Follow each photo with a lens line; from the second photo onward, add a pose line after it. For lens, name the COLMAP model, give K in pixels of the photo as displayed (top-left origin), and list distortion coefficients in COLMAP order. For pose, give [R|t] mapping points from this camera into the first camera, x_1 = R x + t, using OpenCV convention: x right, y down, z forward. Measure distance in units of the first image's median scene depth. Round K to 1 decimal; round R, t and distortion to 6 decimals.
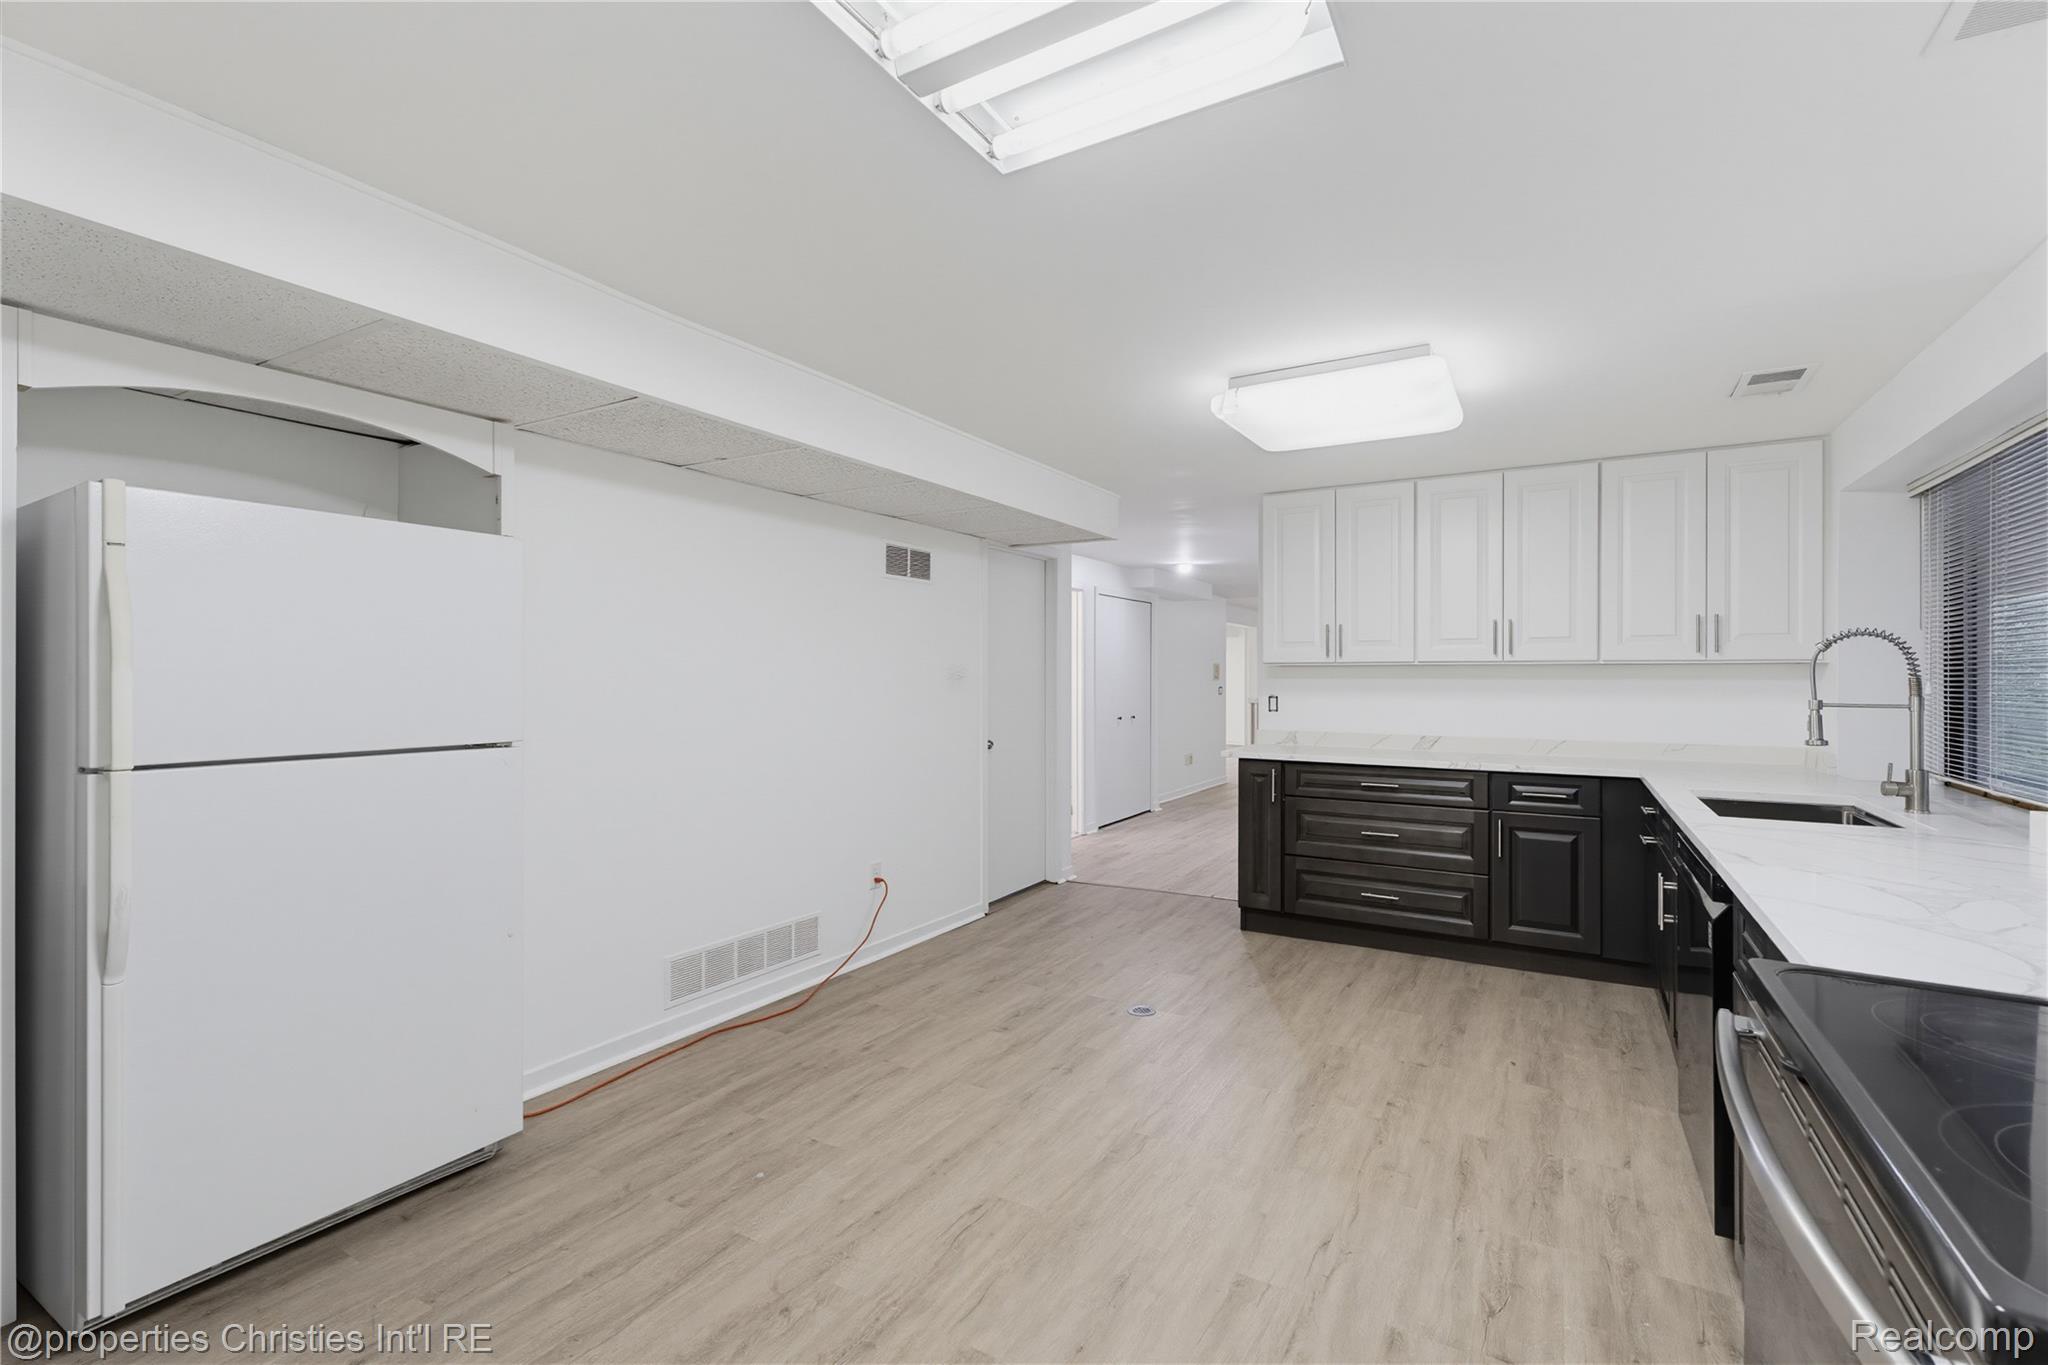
lens RADIAL K [[909.2, 0, 1026.8], [0, 909.2, 681.0], [0, 0, 1]] dist [0.001880, 0.000264]
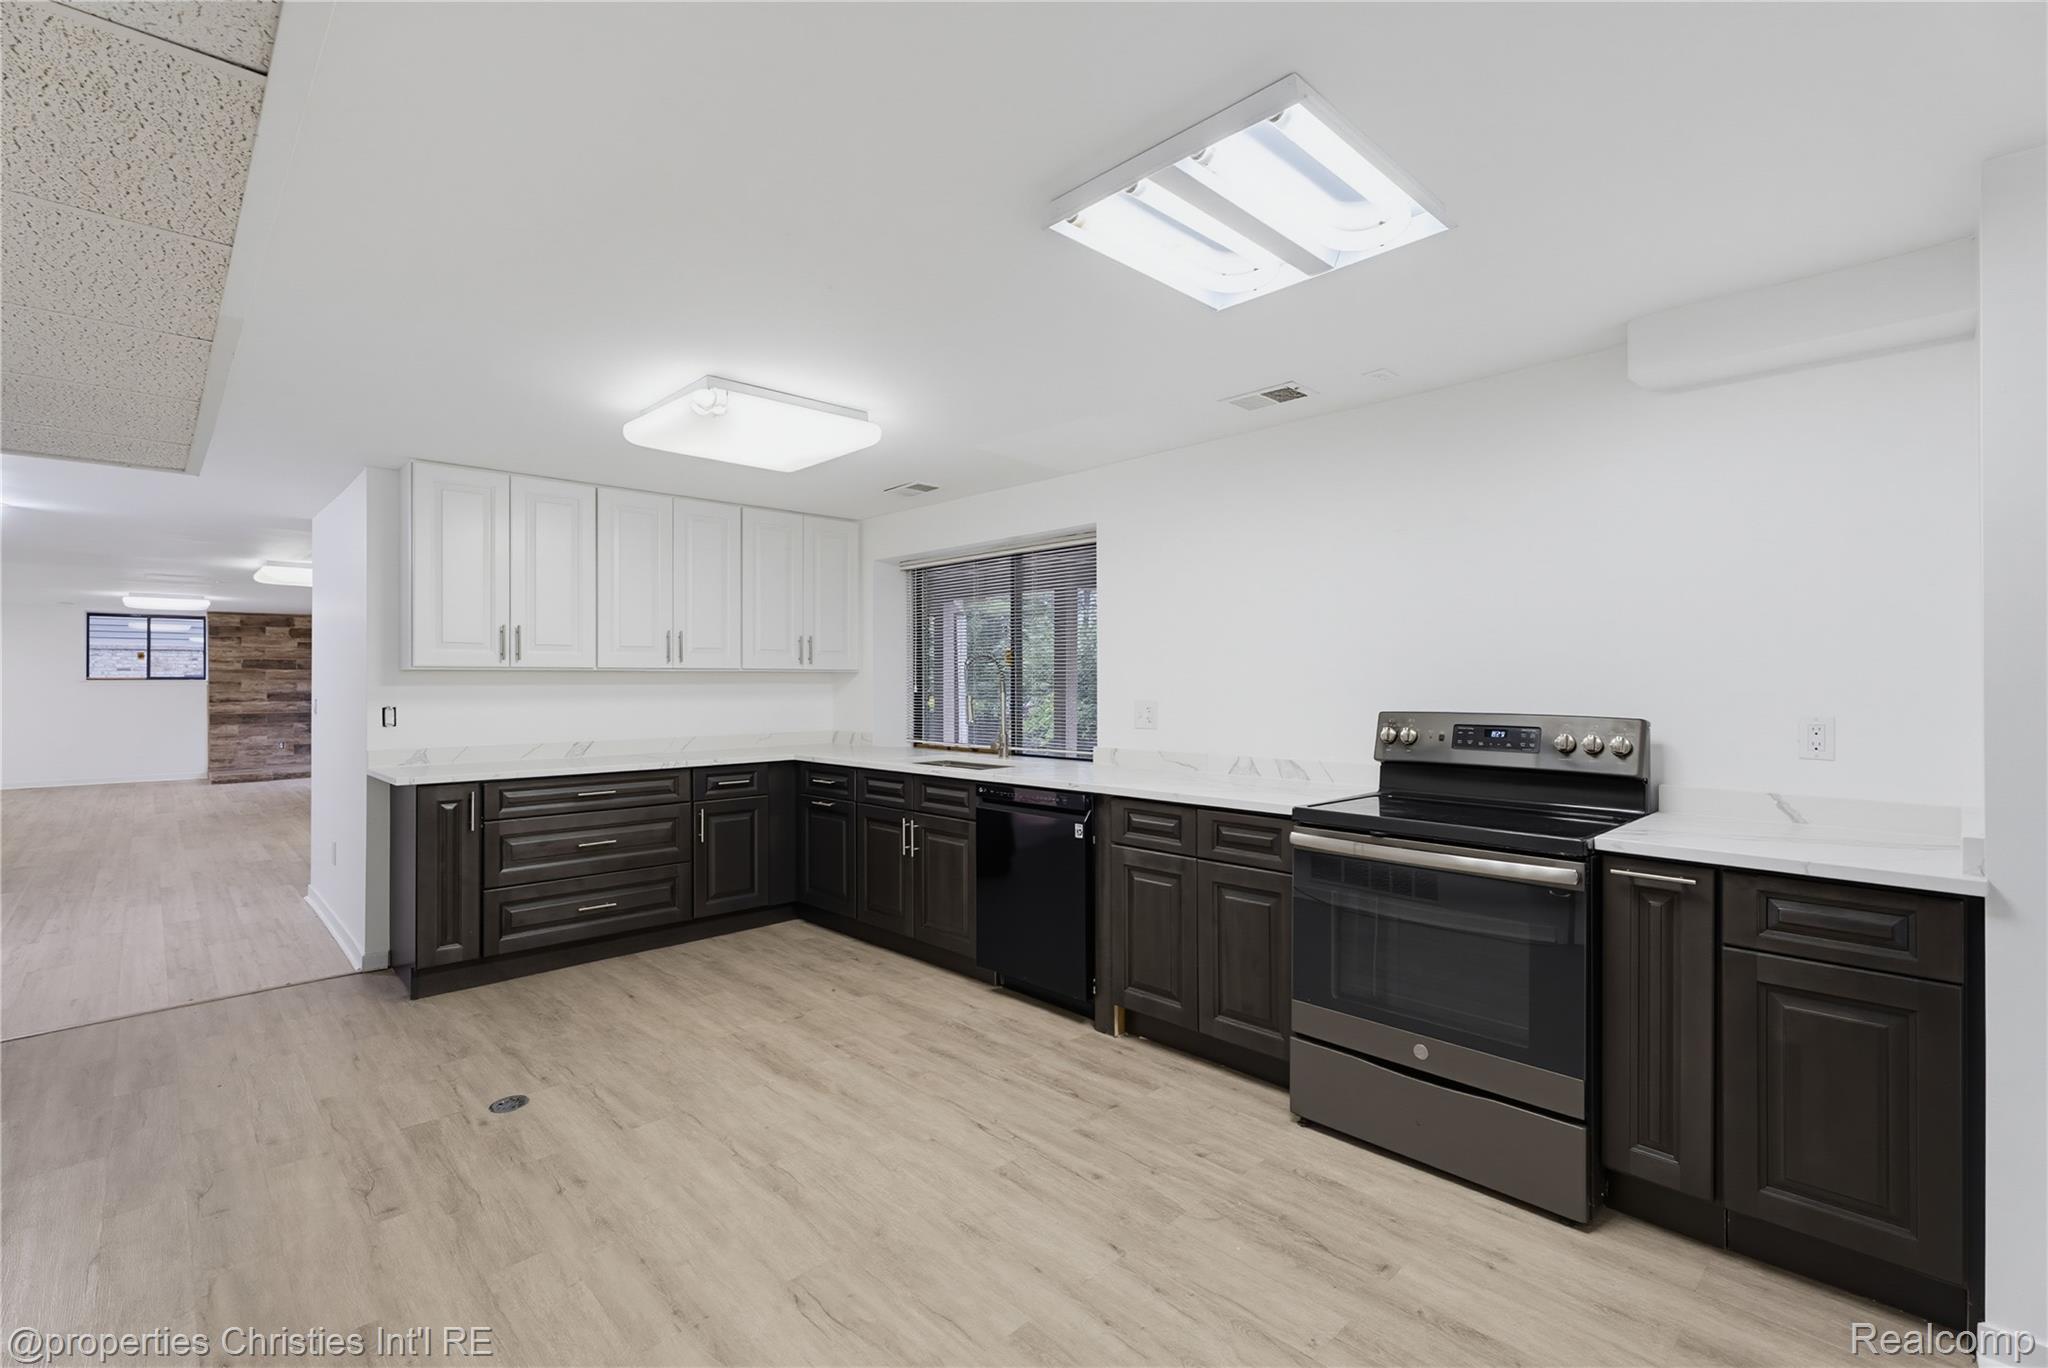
lens RADIAL K [[909.2, 0, 1031.6], [0, 909.2, 678.0], [0, 0, 1]] dist [0.001880, 0.000264]
pose [[0.263542, 0.001872, 0.964646, -0.530115], [0.008334, 0.999956, -0.004217, -0.001849], [-0.964612, 0.009150, 0.263515, 0.354794]]
